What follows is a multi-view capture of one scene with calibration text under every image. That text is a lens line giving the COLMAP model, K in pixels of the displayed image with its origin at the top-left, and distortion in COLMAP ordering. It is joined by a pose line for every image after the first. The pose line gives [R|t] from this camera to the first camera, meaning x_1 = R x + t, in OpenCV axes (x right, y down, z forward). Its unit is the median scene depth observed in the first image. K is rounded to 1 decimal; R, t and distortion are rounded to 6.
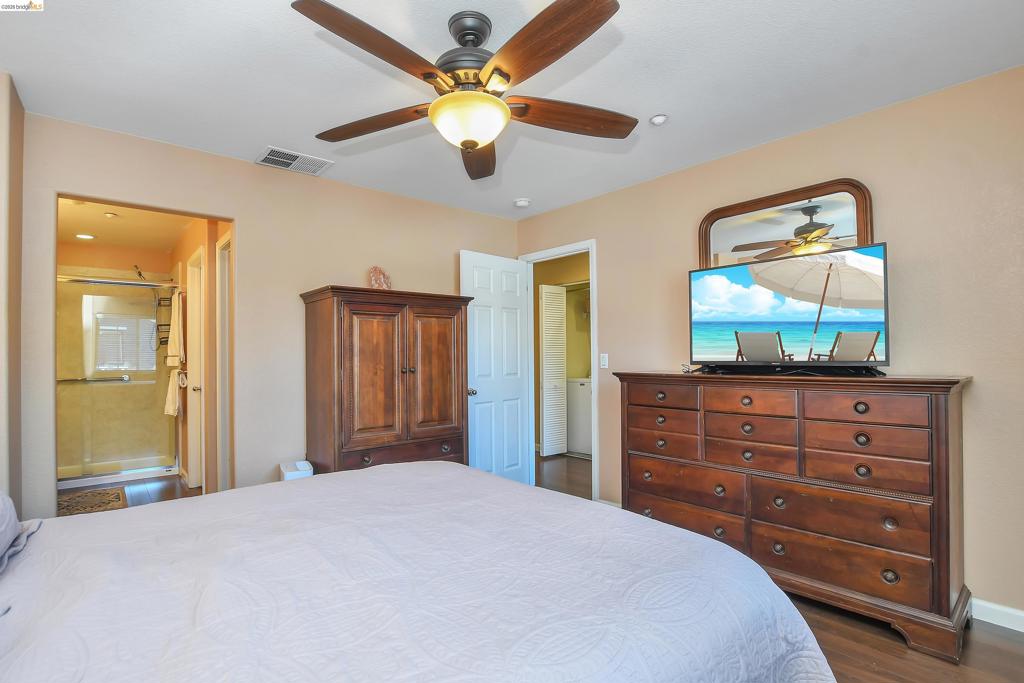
lens RADIAL K [[476.1, 0, 510.4], [0, 476.1, 349.7], [0, 0, 1]] dist [-0.026350, 0.000277]
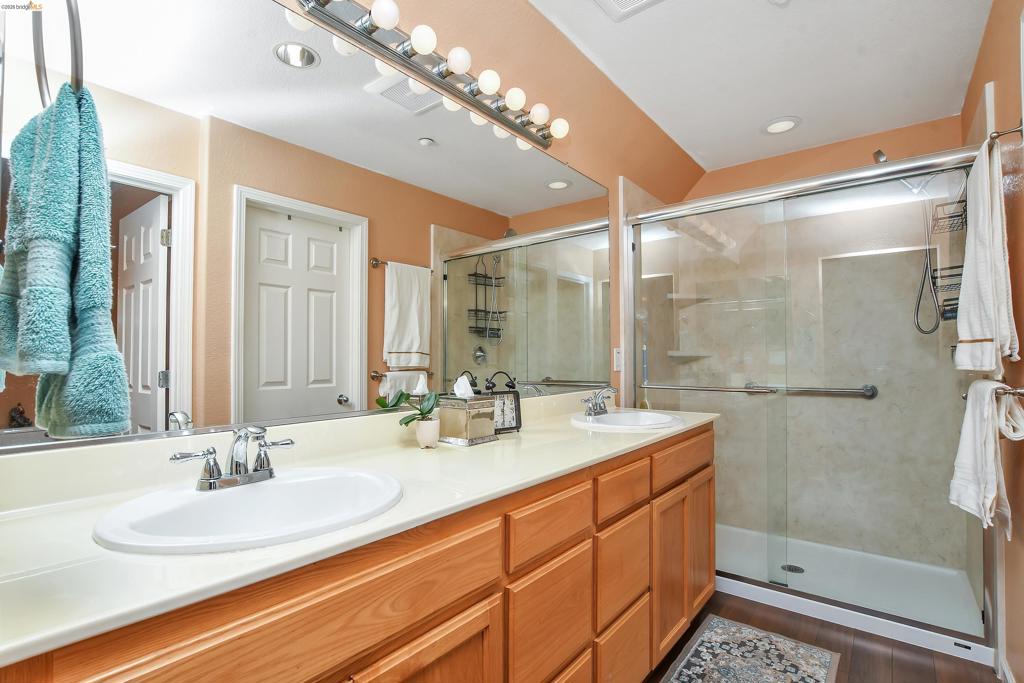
lens RADIAL K [[476.1, 0, 510.4], [0, 476.1, 349.7], [0, 0, 1]] dist [-0.026350, 0.000277]
pose [[0.173001, -0.006588, -0.984900, -0.404113], [0.015658, 0.999870, -0.003938, 0.014536], [0.984797, -0.014740, 0.173082, 0.553279]]
